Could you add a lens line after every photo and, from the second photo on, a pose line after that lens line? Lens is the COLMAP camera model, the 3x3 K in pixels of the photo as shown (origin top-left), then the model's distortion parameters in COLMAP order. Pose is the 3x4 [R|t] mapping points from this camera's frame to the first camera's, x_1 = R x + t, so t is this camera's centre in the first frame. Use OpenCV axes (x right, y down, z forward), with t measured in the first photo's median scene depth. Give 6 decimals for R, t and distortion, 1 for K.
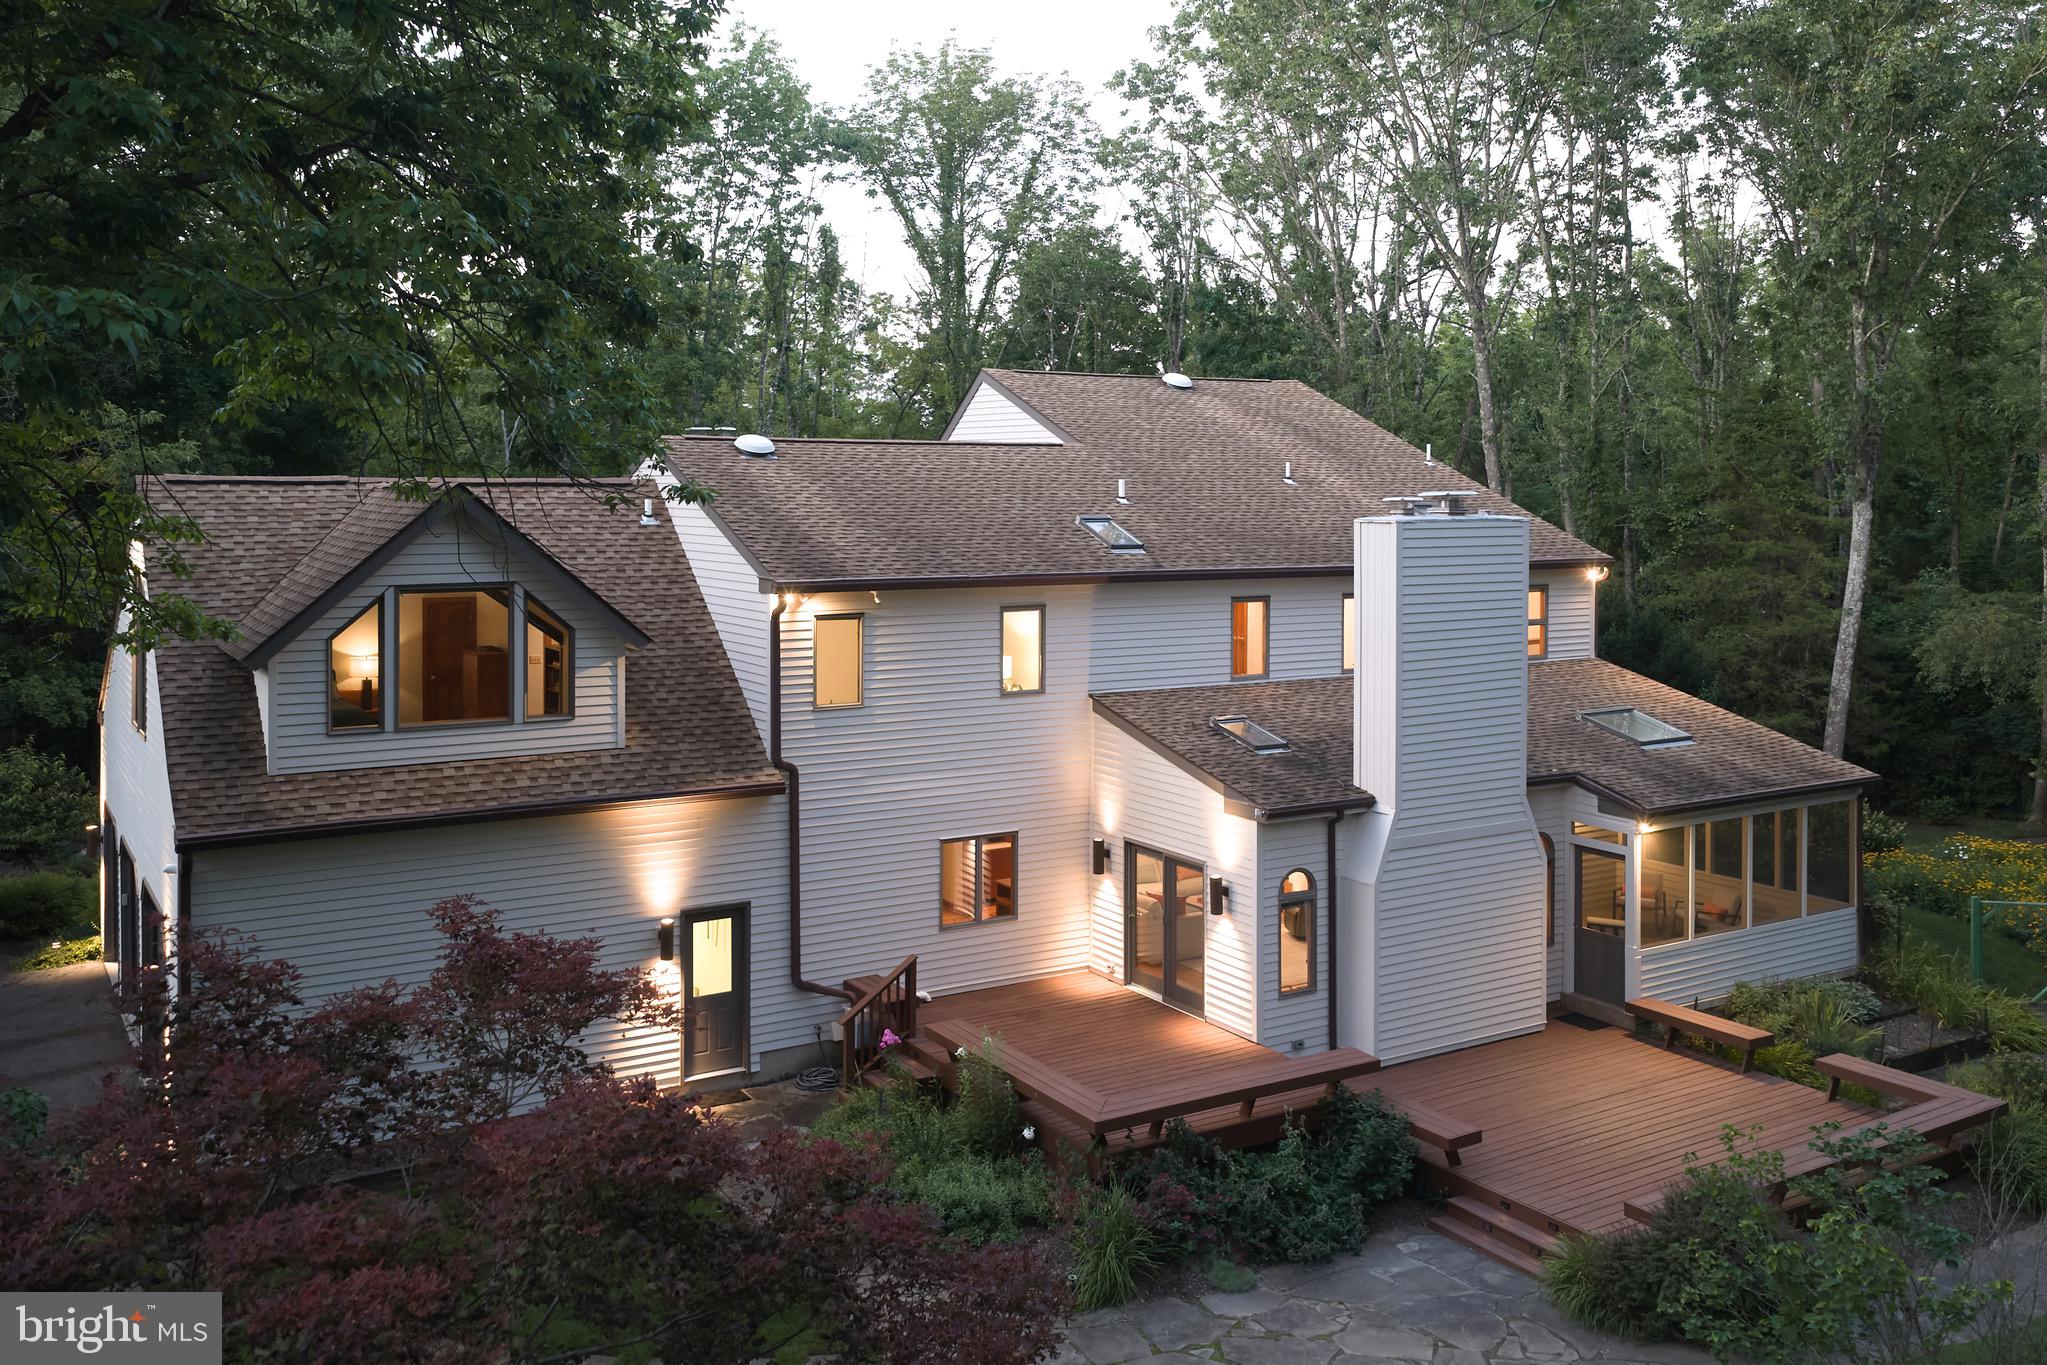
lens RADIAL K [[1767.8, 0, 1025.0], [0, 1767.8, 493.5], [0, 0, 1]] dist [-0.001002, -0.003706]
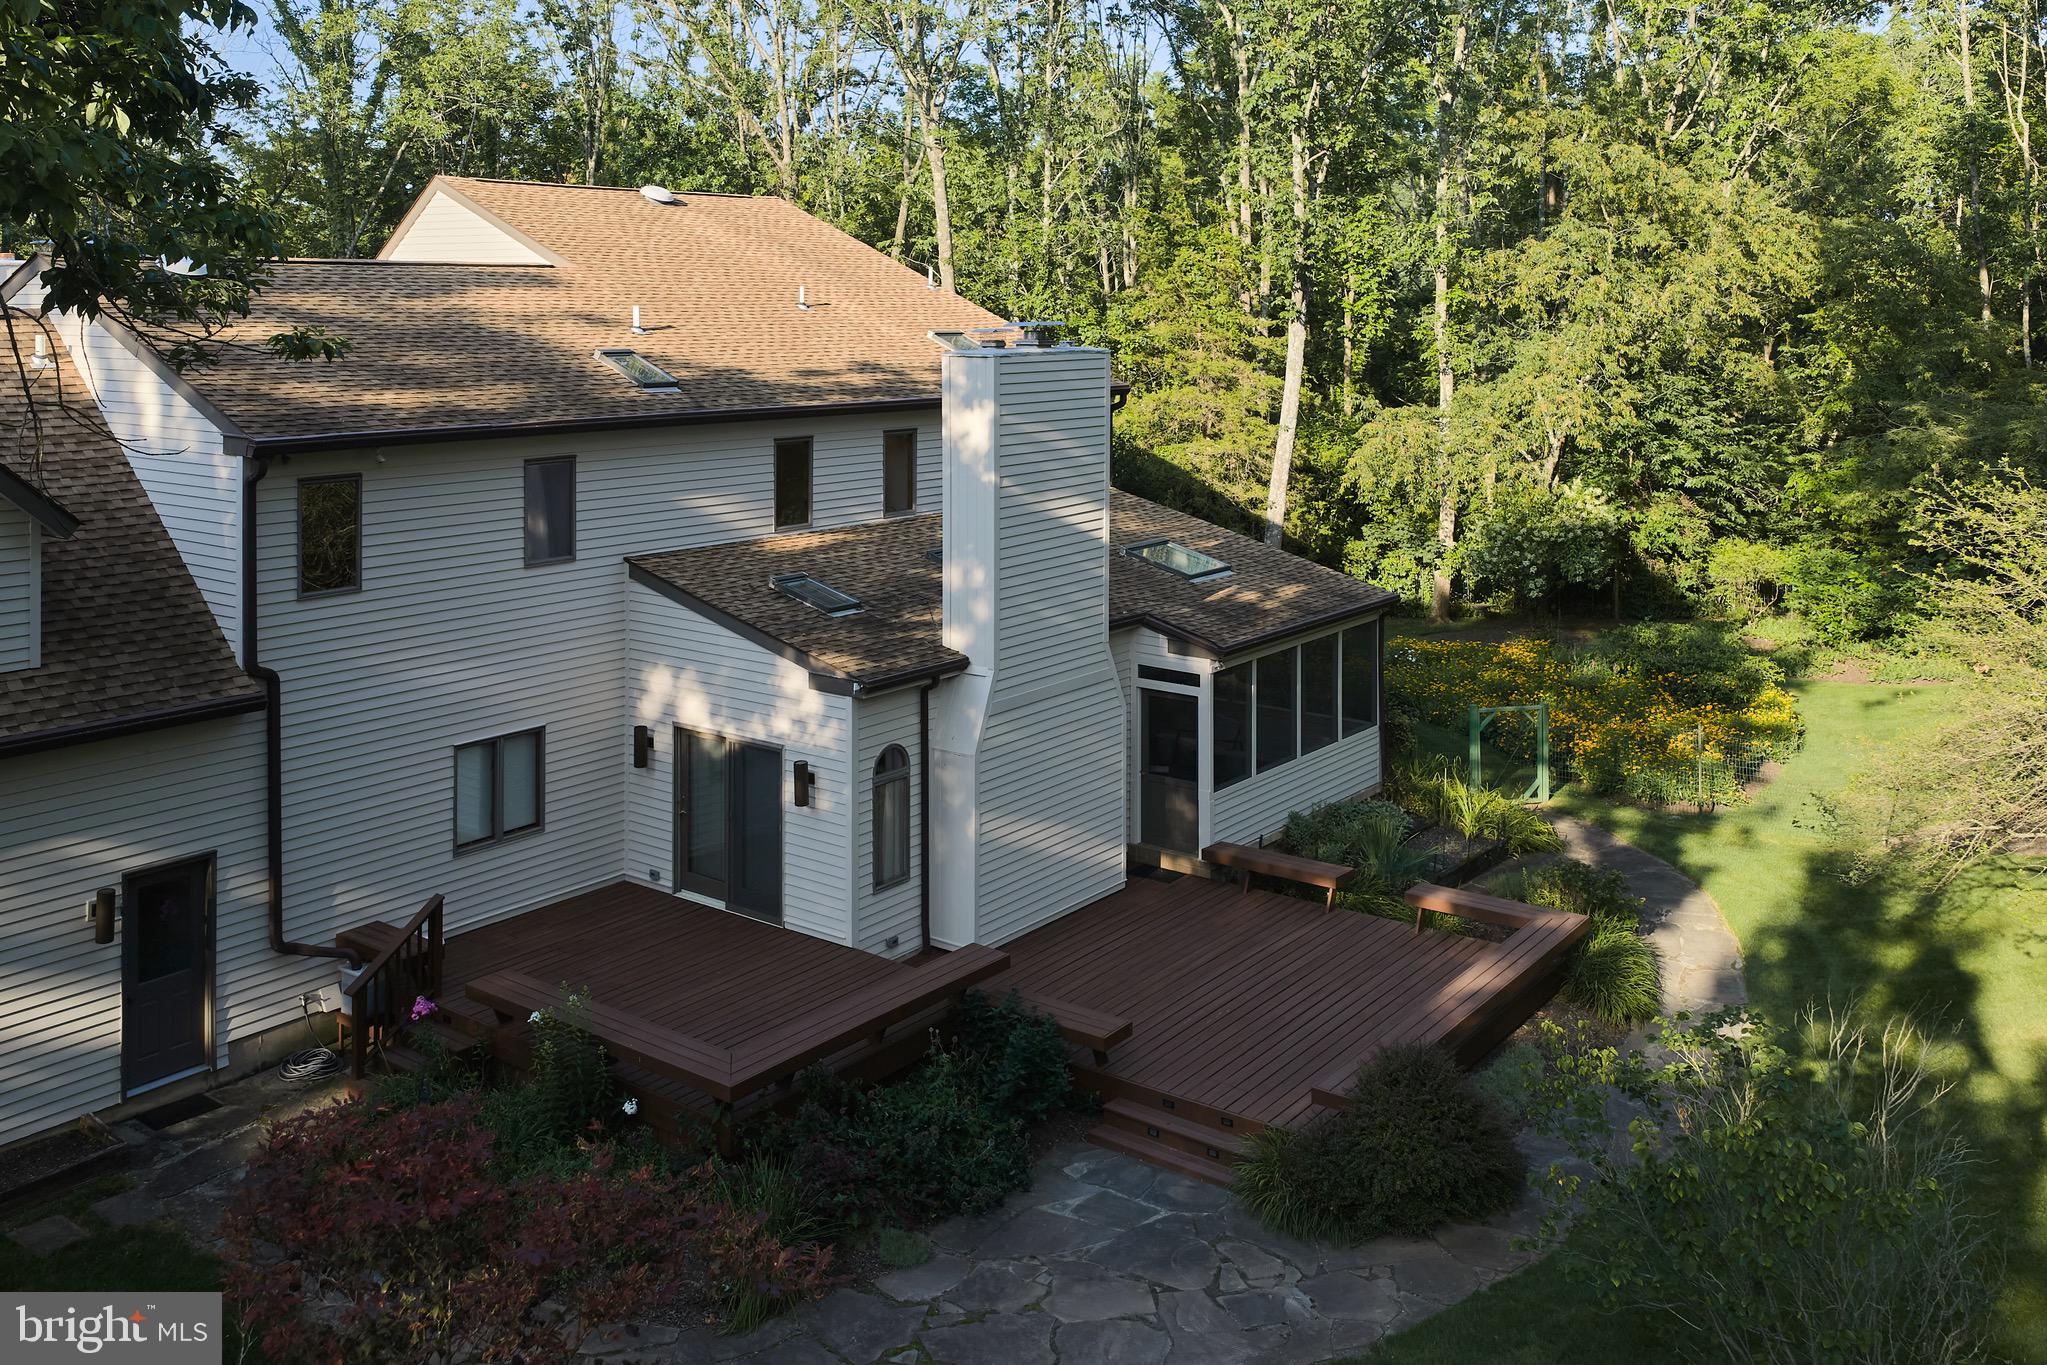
lens RADIAL K [[1782.4, 0, 1021.9], [0, 1782.4, 307.2], [0, 0, 1]] dist [0.002540, -0.002745]
pose [[0.932174, -0.002603, 0.362000, -0.102847], [0.003356, 0.999993, -0.001451, -0.006677], [-0.361994, 0.002568, 0.932177, 0.129311]]
